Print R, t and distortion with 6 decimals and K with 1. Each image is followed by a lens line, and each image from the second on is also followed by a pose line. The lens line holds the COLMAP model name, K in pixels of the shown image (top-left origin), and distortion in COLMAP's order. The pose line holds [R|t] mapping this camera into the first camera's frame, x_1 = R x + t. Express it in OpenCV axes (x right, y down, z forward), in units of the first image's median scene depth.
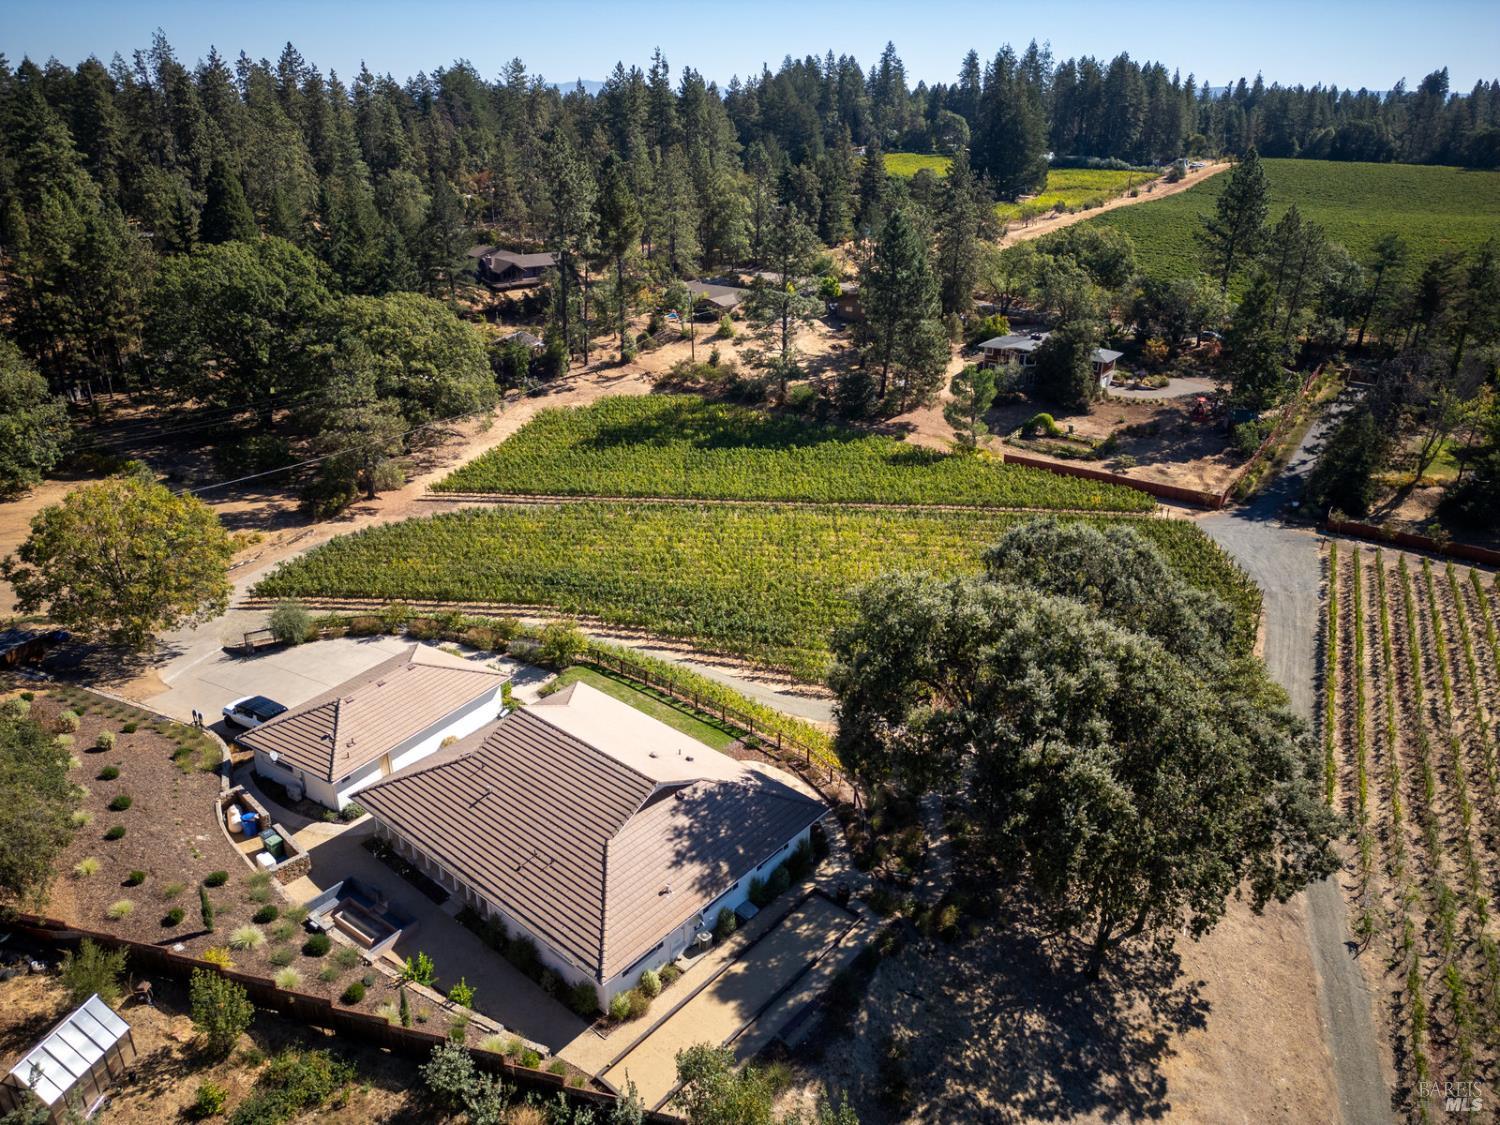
lens RADIAL K [[1042.7, 0, 750.0], [0, 1042.7, 562.5], [0, 0, 1]] dist [0.035676, -0.003779]
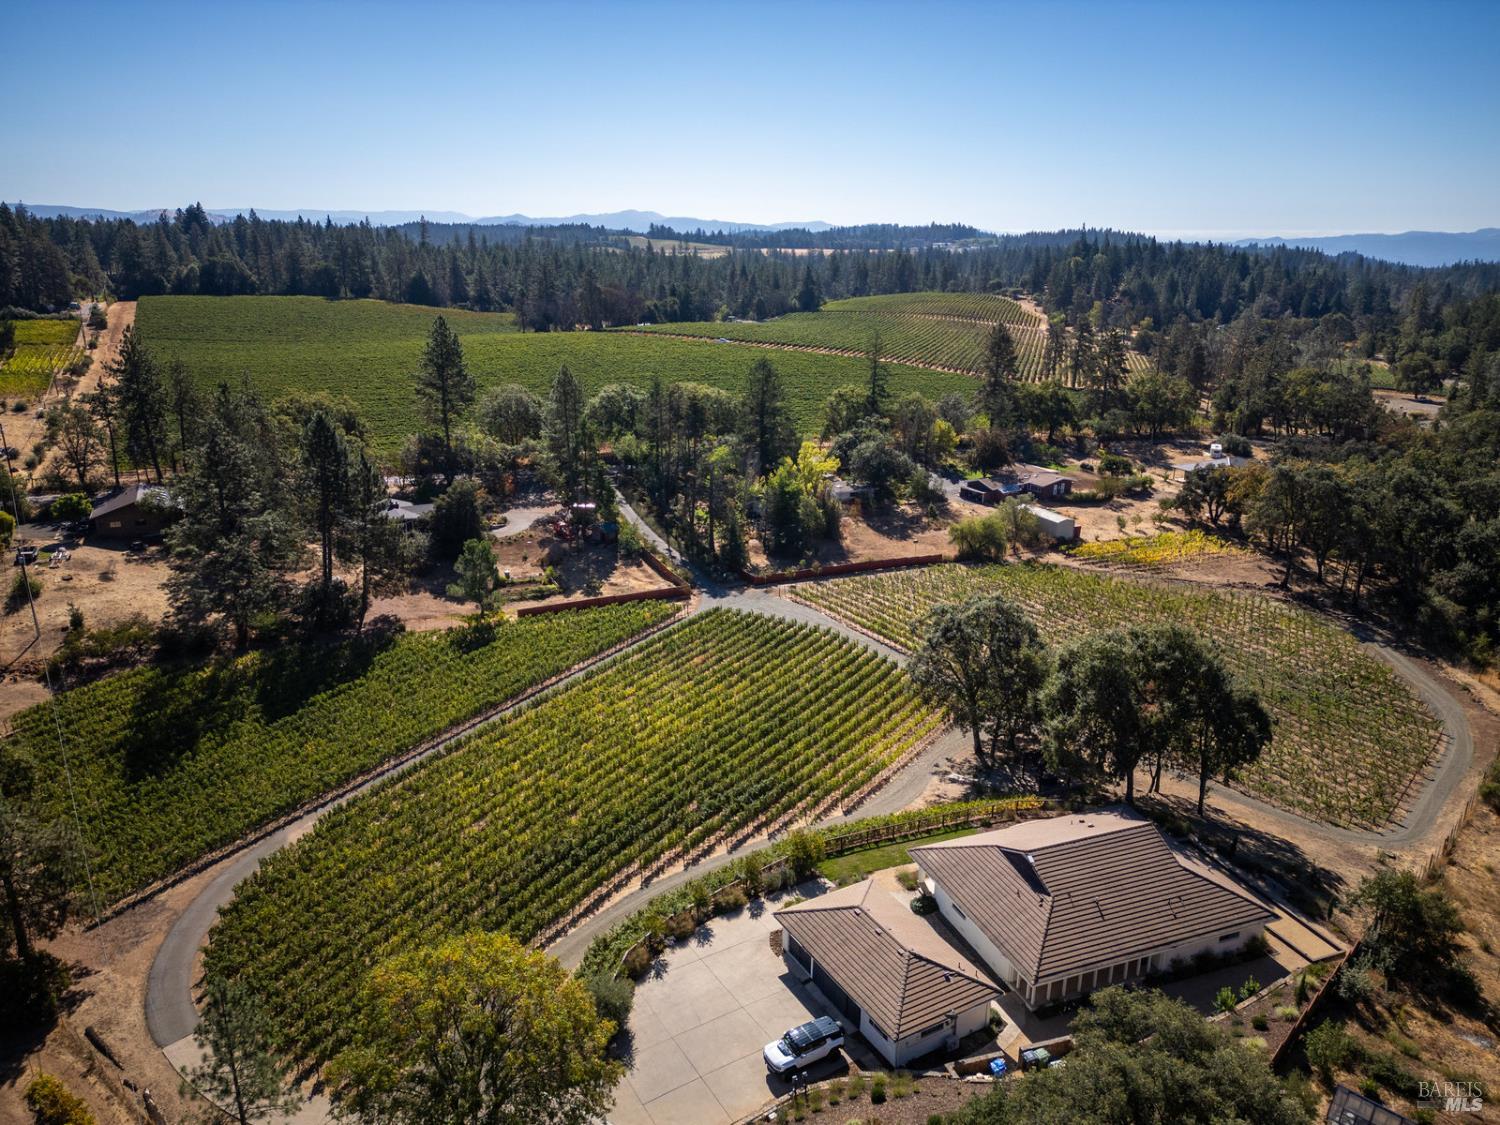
lens RADIAL K [[1042.7, 0, 750.0], [0, 1042.7, 562.5], [0, 0, 1]] dist [0.035676, -0.003779]
pose [[0.501811, -0.280521, 0.818226, -0.874965], [0.360371, 0.927746, 0.097056, -0.285590], [-0.786332, 0.246161, 0.566645, 0.291842]]
